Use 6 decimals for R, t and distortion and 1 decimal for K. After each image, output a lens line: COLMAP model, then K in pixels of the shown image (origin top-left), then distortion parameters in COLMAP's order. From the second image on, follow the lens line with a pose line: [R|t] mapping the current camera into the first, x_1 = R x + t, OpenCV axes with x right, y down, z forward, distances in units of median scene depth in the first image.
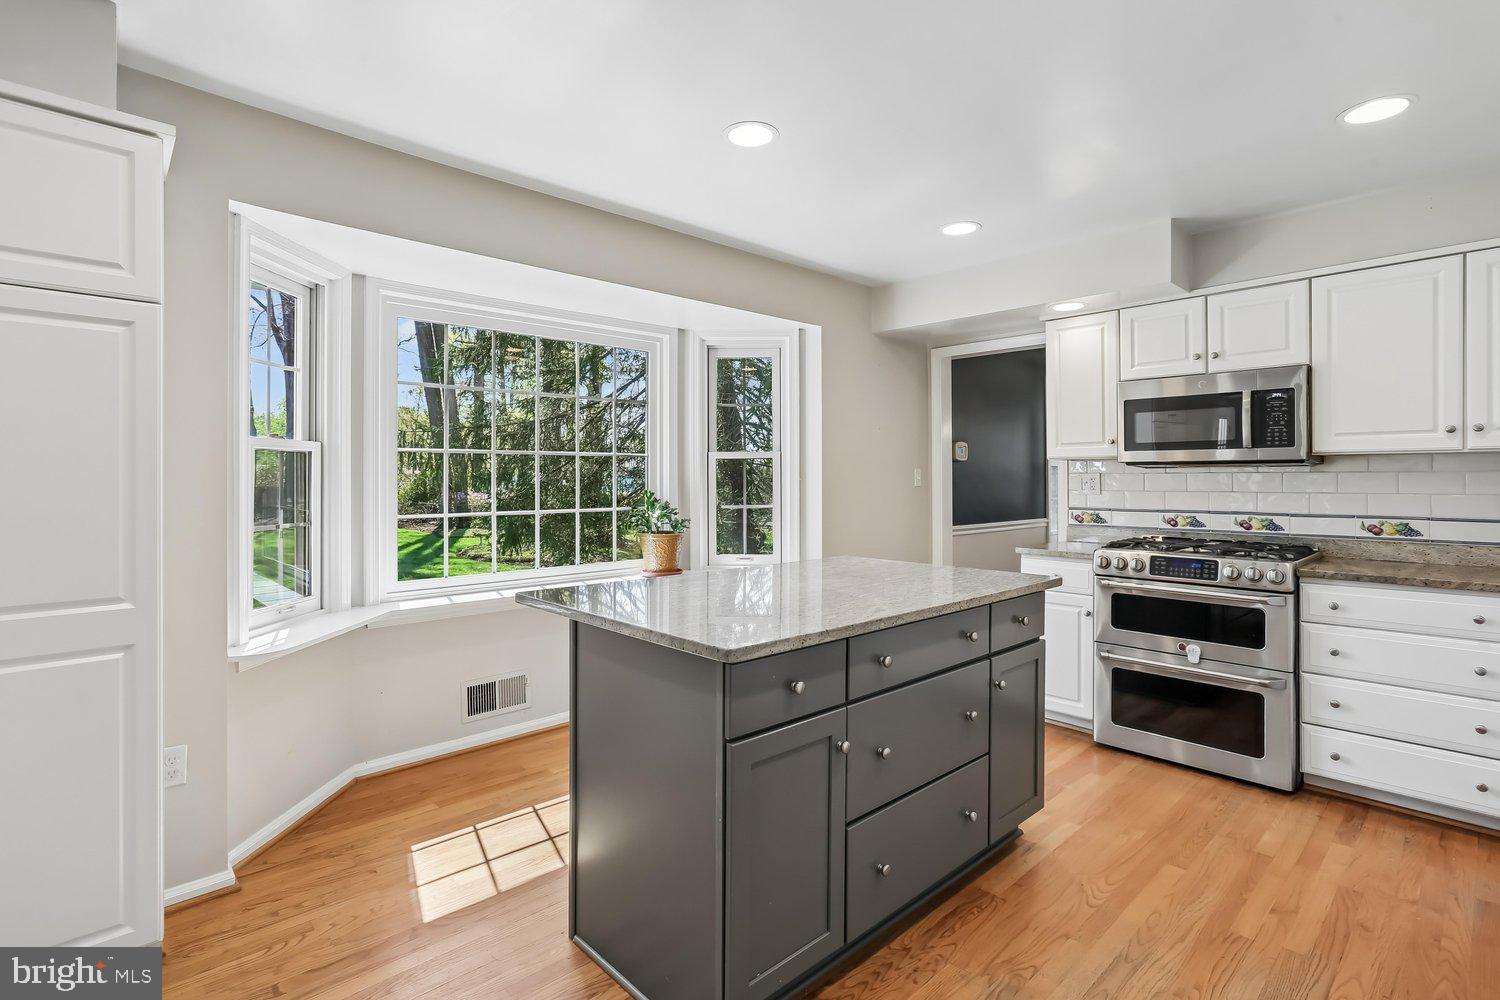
lens RADIAL K [[715.8, 0, 726.4], [0, 715.8, 475.8], [0, 0, 1]] dist [0.000006, 0.000547]
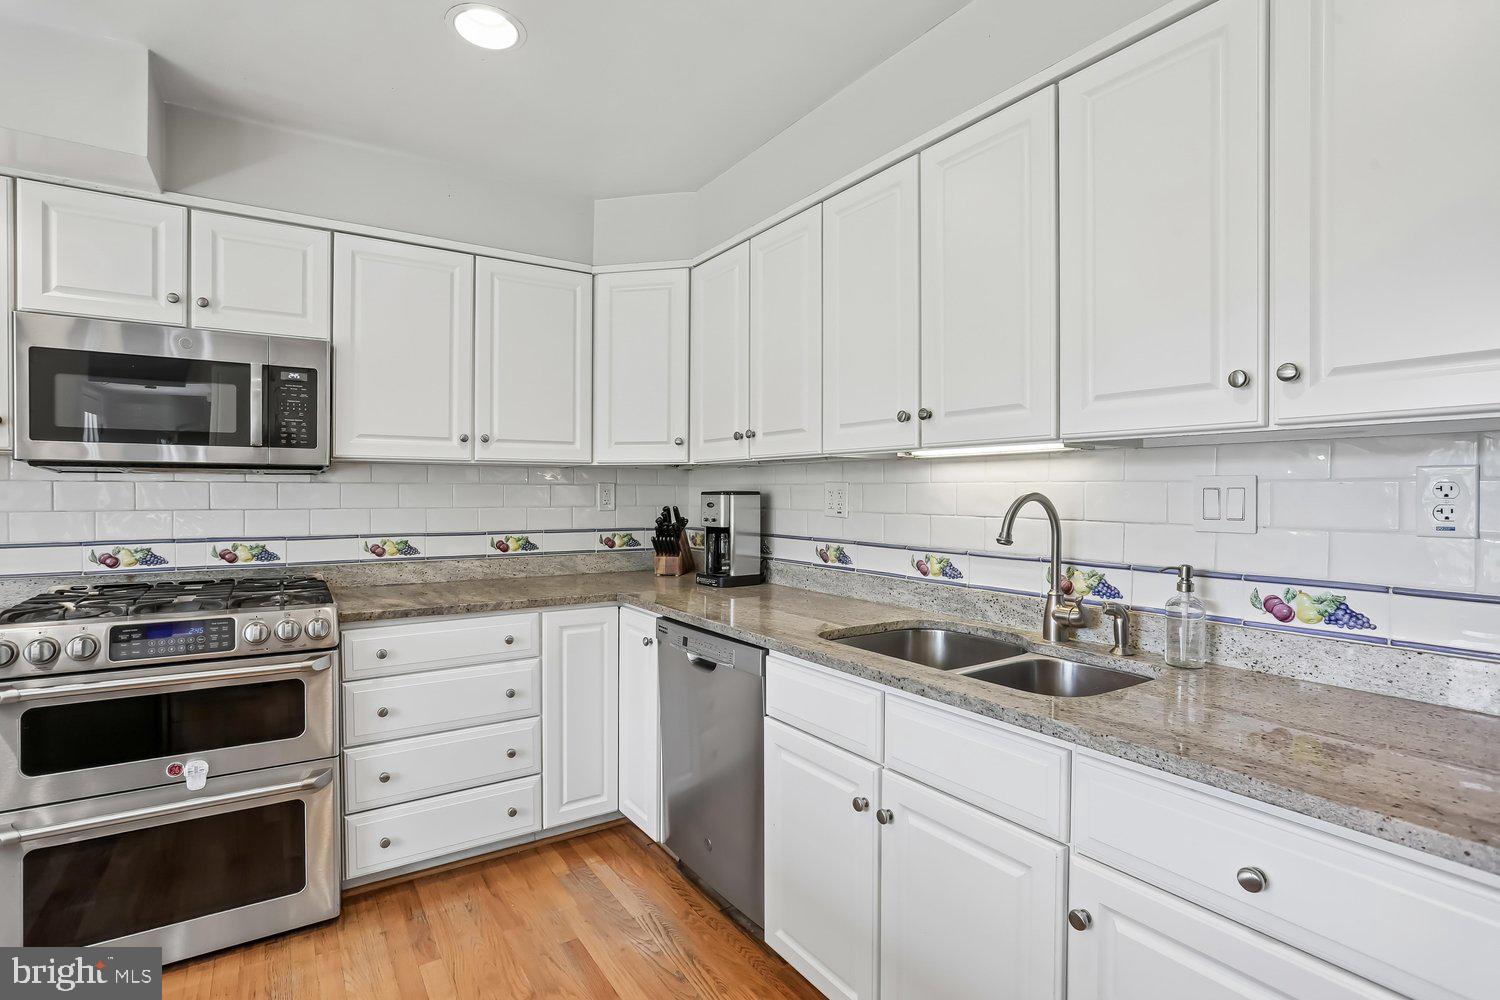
lens RADIAL K [[731.2, 0, 750.0], [0, 731.2, 500.0], [0, 0, 1]] dist [-0.056514, 0.033937]
pose [[0.160513, -0.009912, 0.986984, 0.122038], [-0.006151, 0.999920, 0.011042, 0.002418], [-0.987015, -0.007843, 0.160439, 0.423772]]
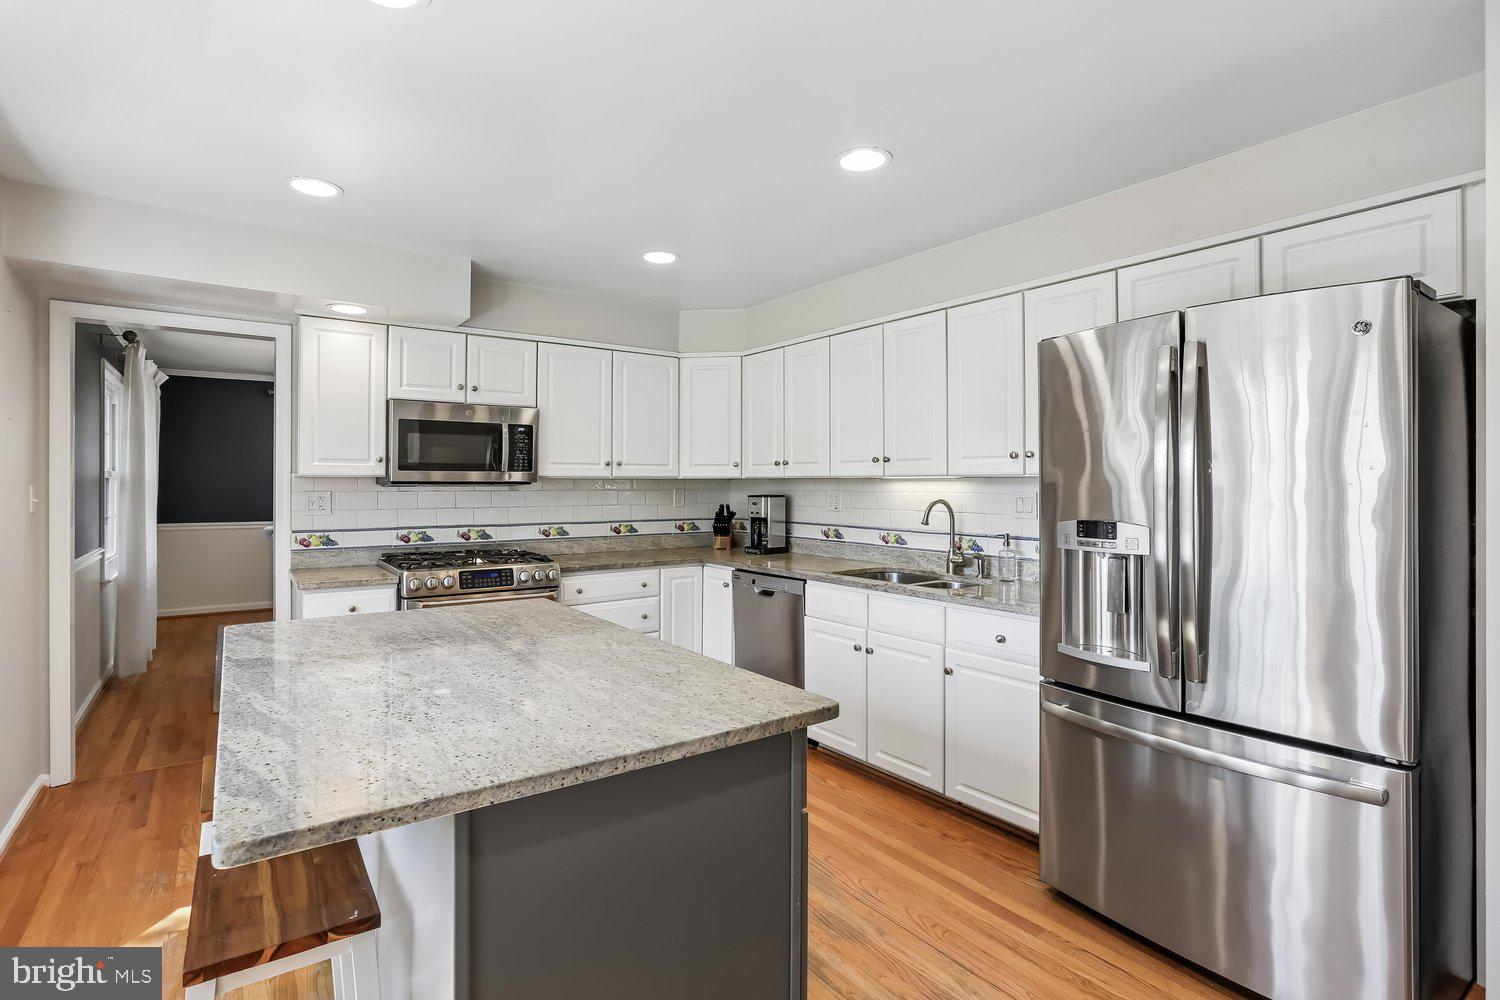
lens RADIAL K [[735.9, 0, 751.1], [0, 735.9, 476.4], [0, 0, 1]] dist [-0.058073, 0.023114]
pose [[0.107799, 0.009612, 0.994126, -0.448298], [-0.004460, 0.999948, -0.009185, -0.021910], [-0.994163, -0.003444, 0.107837, 0.466342]]
